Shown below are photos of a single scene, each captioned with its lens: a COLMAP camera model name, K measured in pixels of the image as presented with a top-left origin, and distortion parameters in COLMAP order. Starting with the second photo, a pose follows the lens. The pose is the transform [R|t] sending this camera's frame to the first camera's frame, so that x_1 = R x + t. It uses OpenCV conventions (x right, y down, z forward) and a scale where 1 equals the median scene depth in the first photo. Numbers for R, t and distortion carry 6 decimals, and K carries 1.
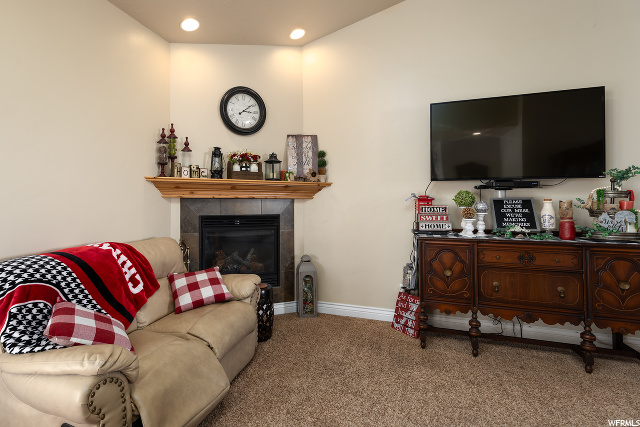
lens RADIAL K [[308.7, 0, 307.0], [0, 308.7, 198.1], [0, 0, 1]] dist [-0.000012, 0.000369]
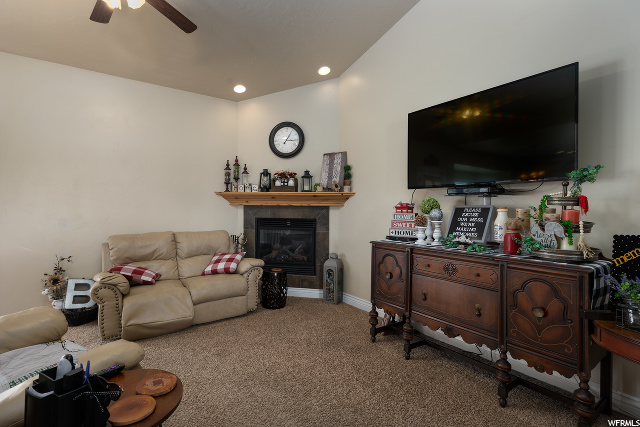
lens RADIAL K [[289.2, 0, 321.3], [0, 289.2, 209.5], [0, 0, 1]] dist [0.002974, 0.000030]
pose [[0.843170, 0.009034, -0.537571, 0.620499], [-0.002047, 0.999906, 0.013593, -0.000056], [0.537643, -0.010361, 0.843109, 0.027772]]
